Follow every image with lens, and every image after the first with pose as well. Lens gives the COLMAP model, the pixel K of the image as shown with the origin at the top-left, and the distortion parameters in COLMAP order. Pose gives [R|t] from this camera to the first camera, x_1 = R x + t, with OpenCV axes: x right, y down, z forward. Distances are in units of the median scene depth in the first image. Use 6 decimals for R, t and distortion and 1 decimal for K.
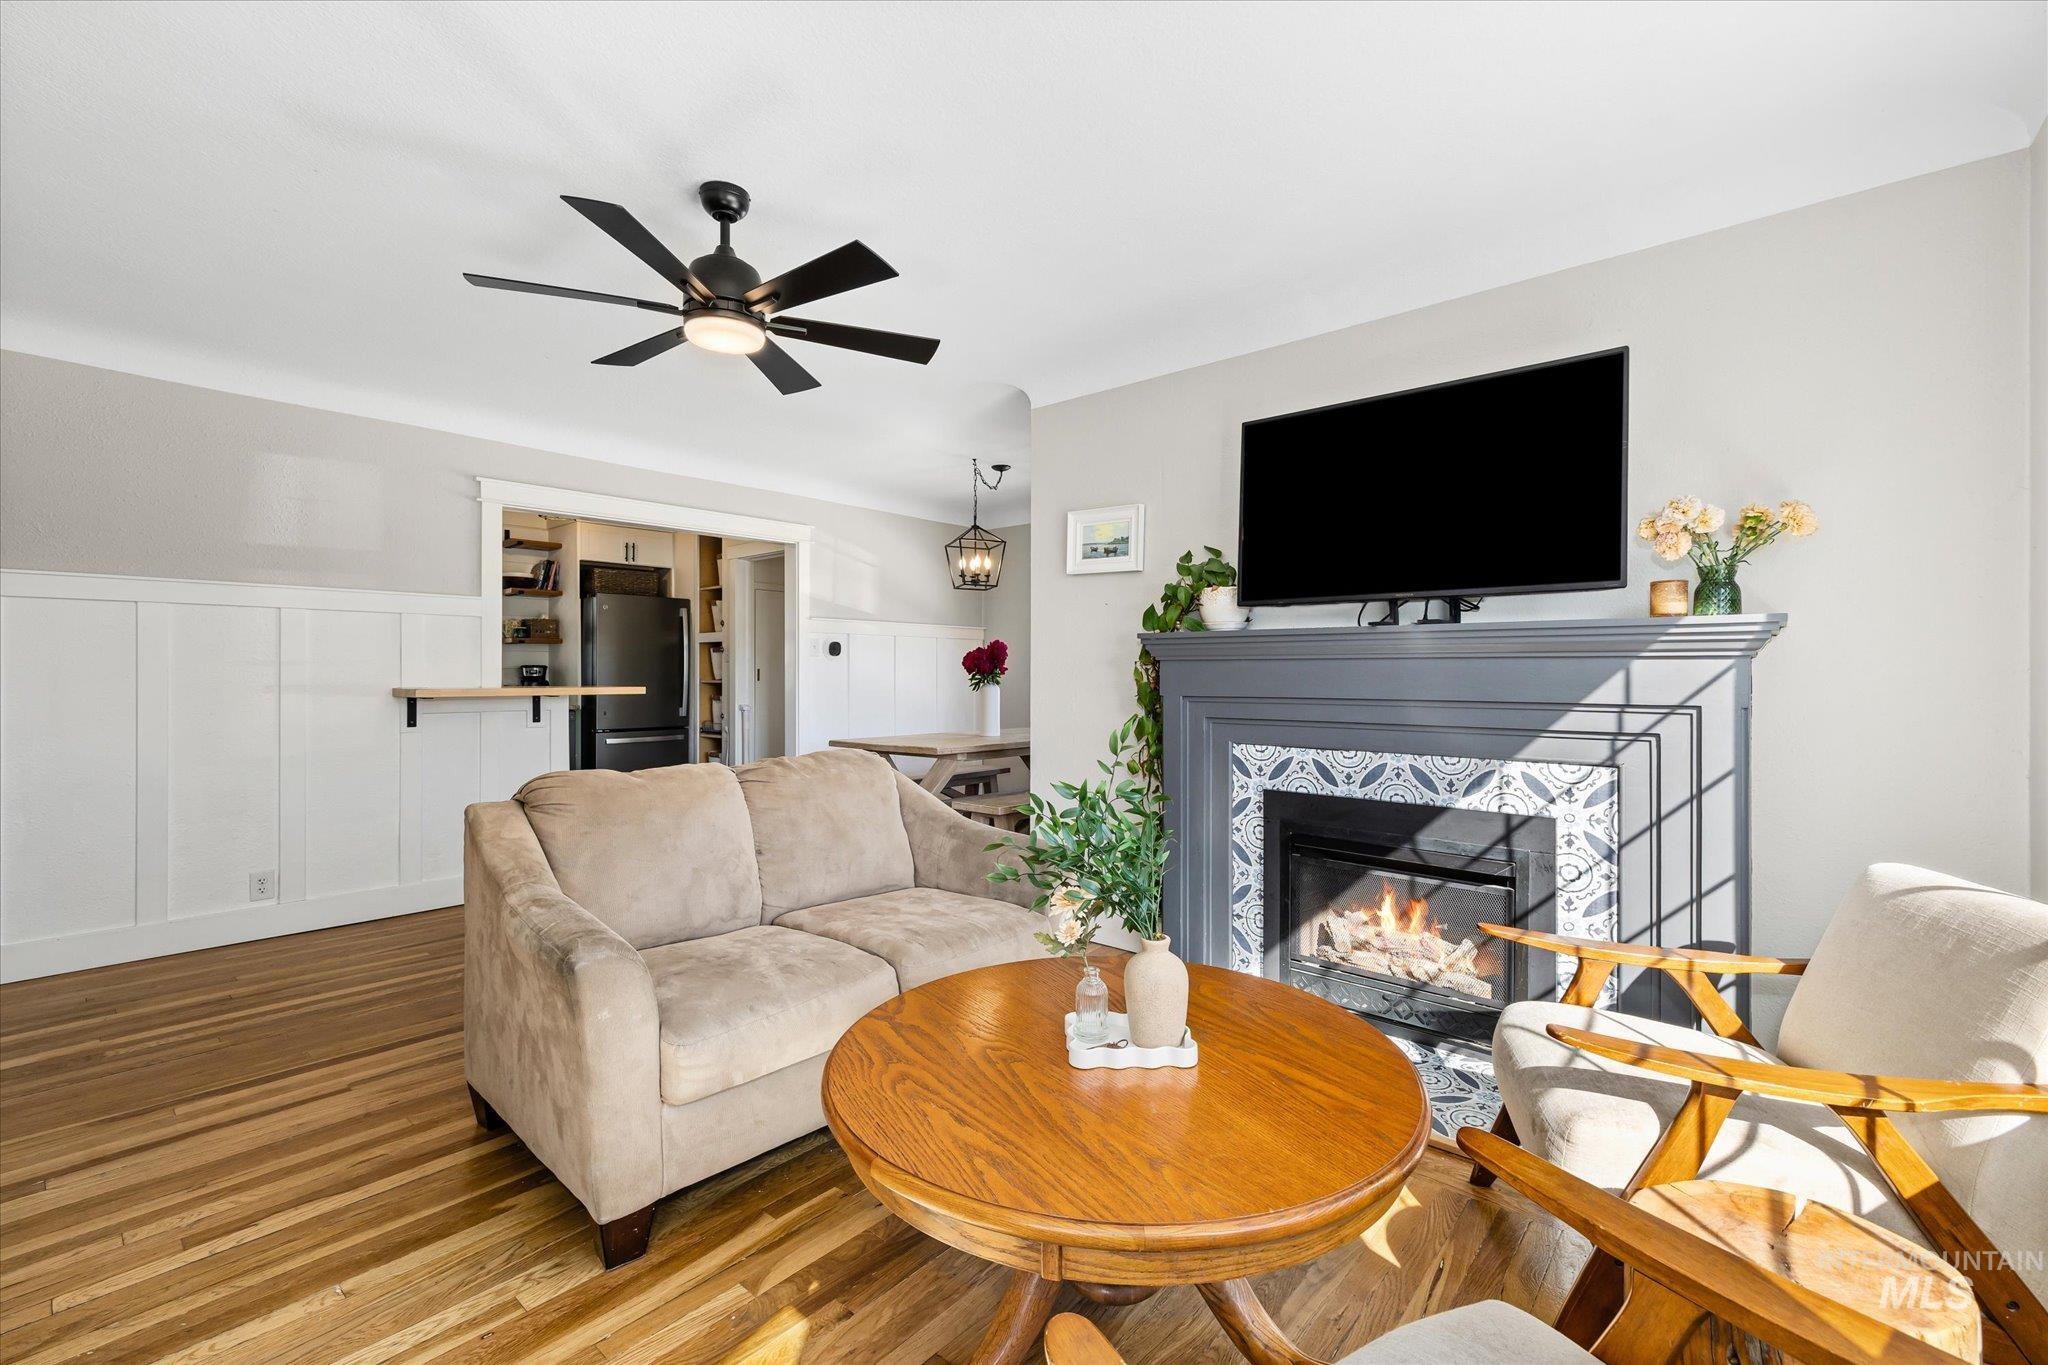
lens RADIAL K [[863.4, 0, 1031.3], [0, 863.4, 679.7], [0, 0, 1]] dist [0.001441, 0.000272]
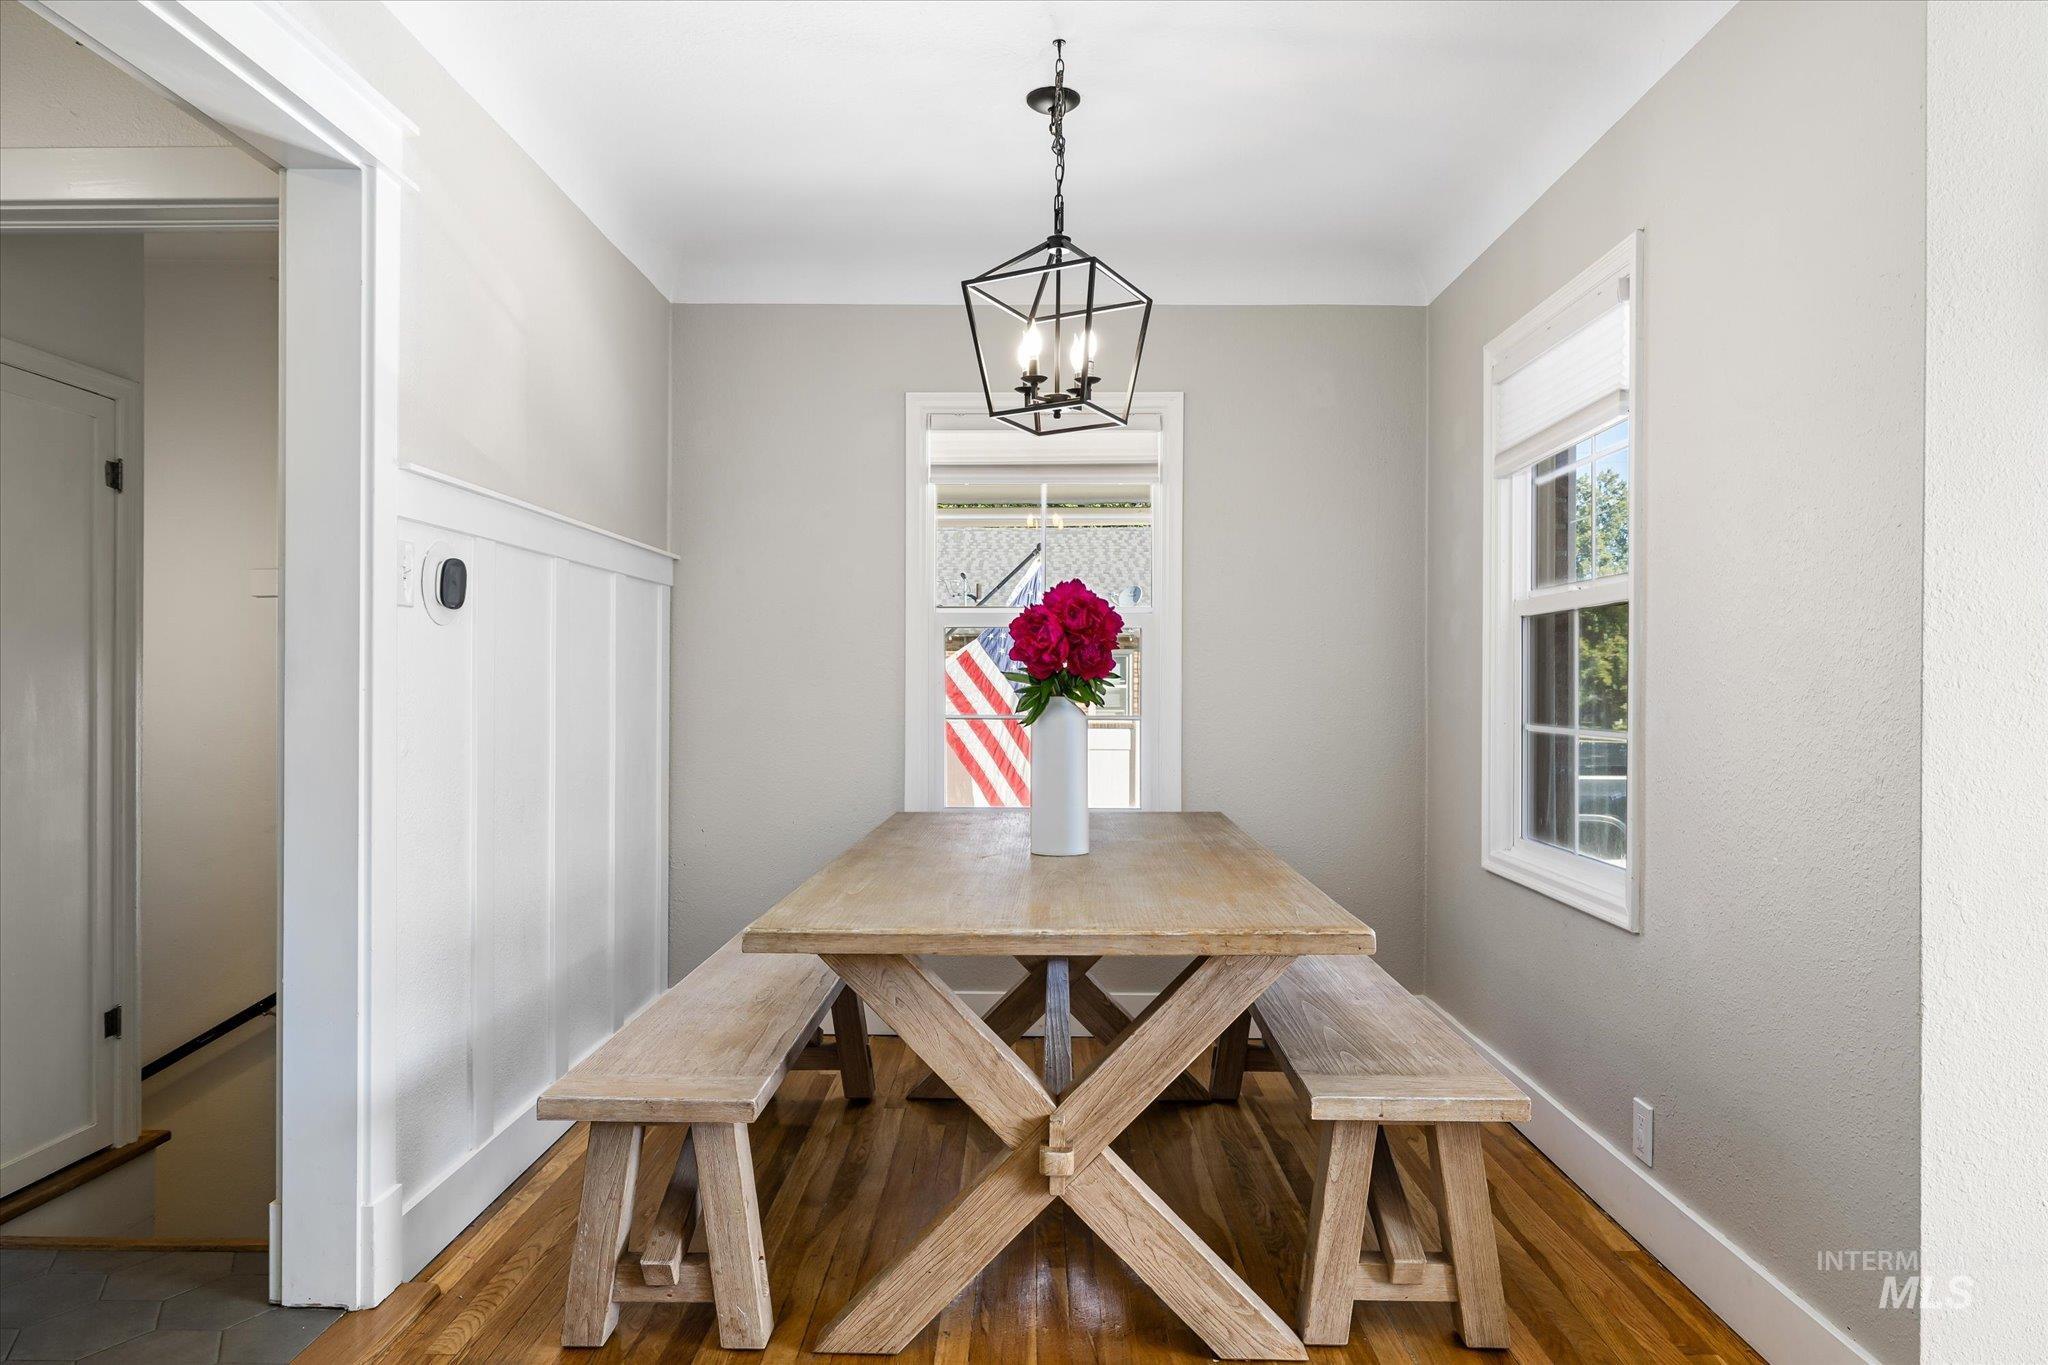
lens RADIAL K [[1252.3, 0, 1031.2], [0, 1252.3, 682.1], [0, 0, 1]] dist [-0.006118, 0.001533]
pose [[0.754651, 0.003970, 0.656115, -0.395697], [-0.001009, 0.999988, -0.004890, 0.000272], [-0.656126, 0.003028, 0.754645, 0.636006]]
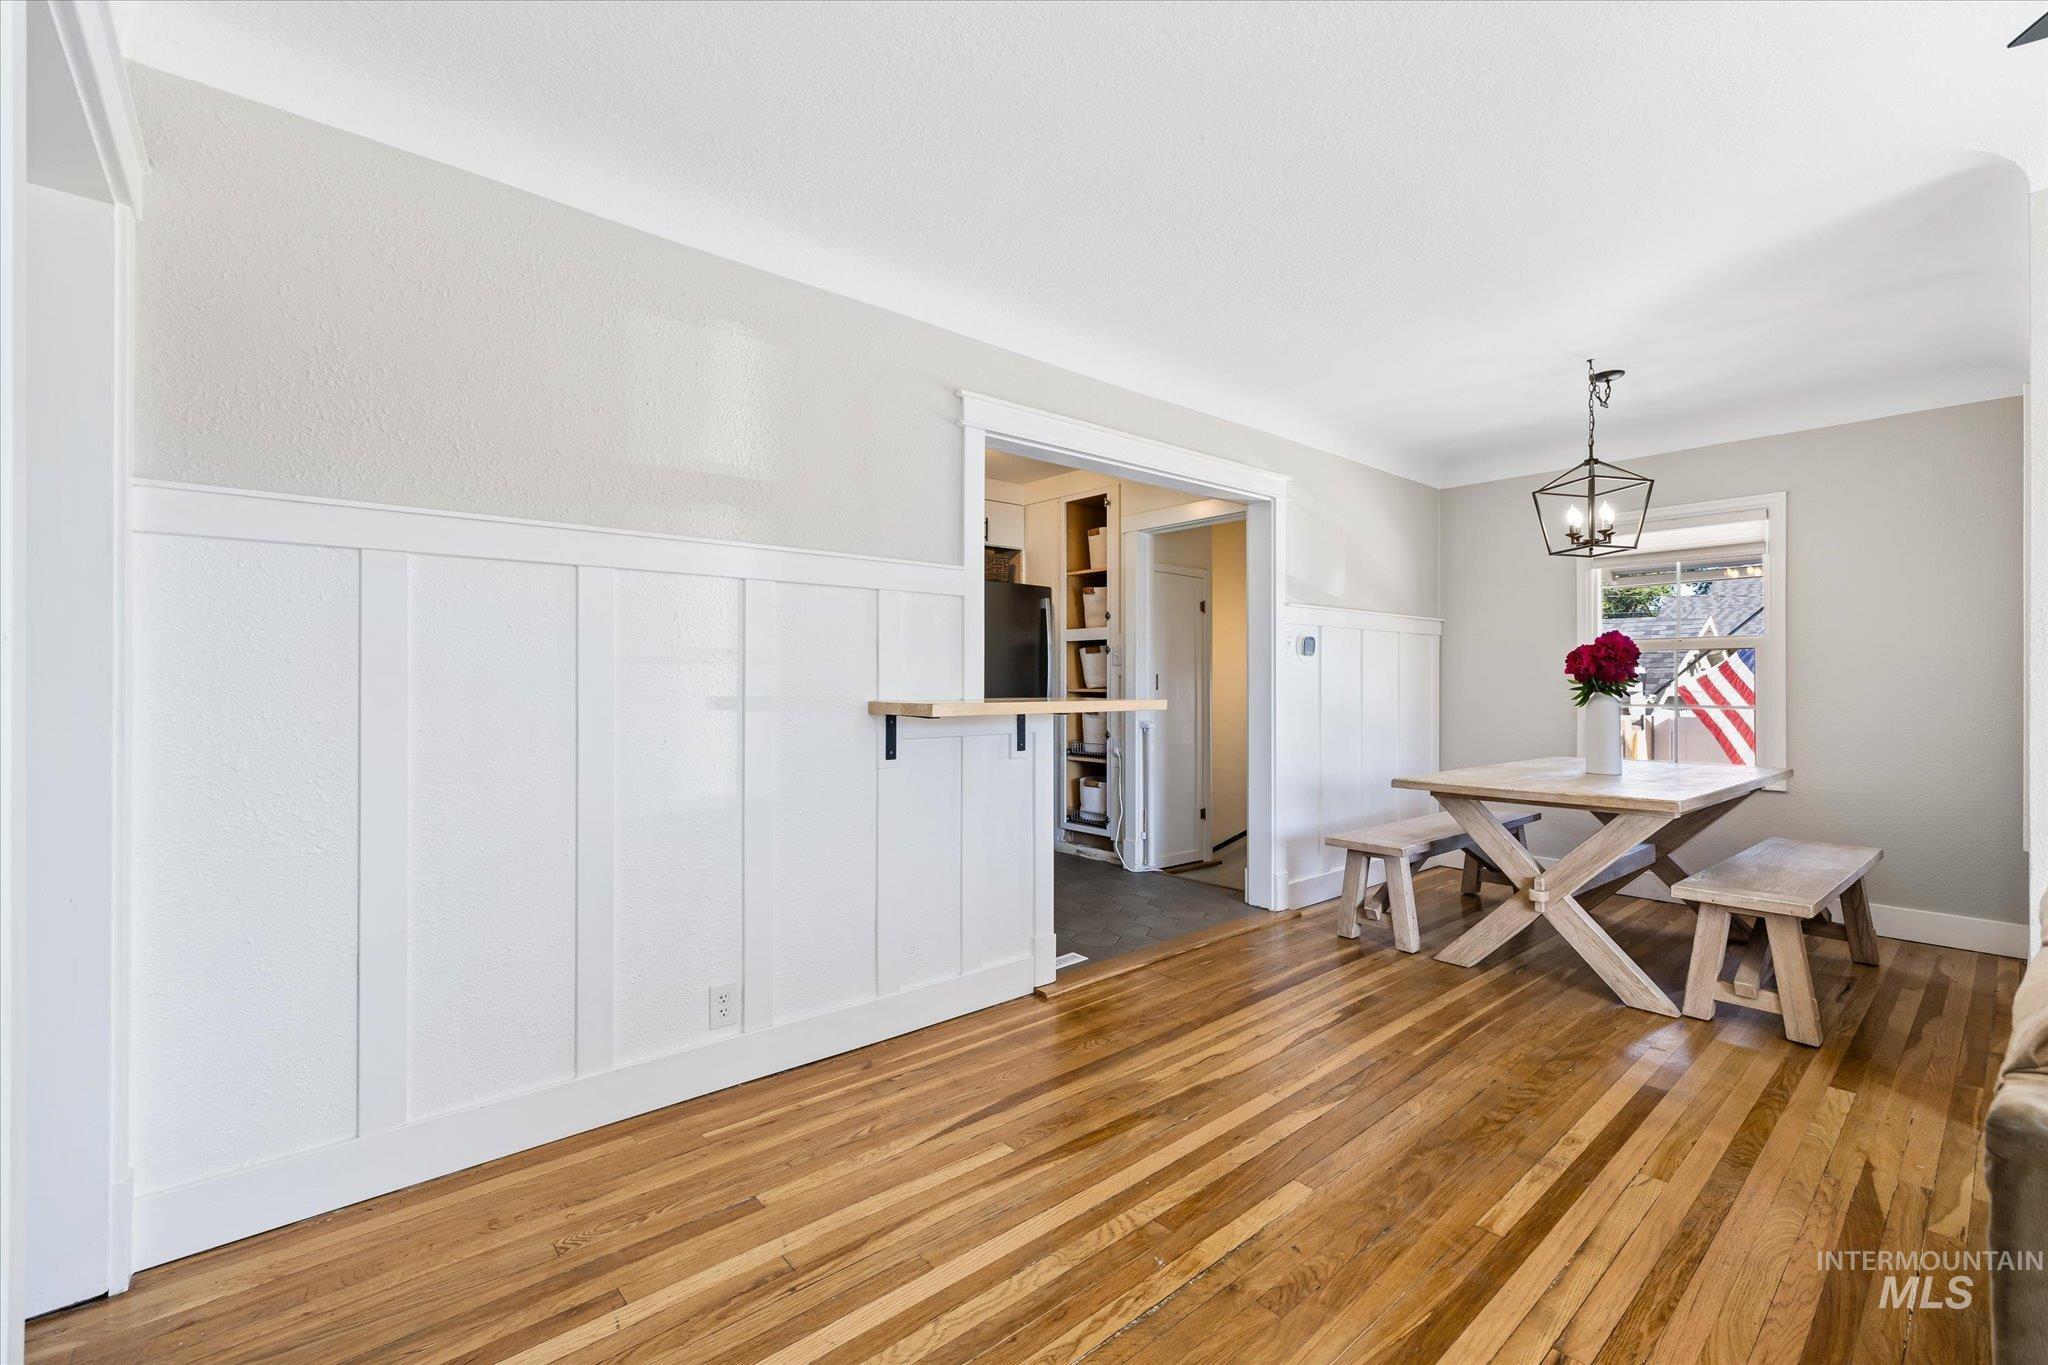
lens RADIAL K [[863.4, 0, 1023.2], [0, 863.4, 686.2], [0, 0, 1]] dist [0.001441, 0.000272]
pose [[0.990757, -0.000969, -0.135644, -0.411170], [0.000813, 0.999999, -0.001206, -0.000913], [0.135645, 0.001084, 0.990757, 0.275596]]
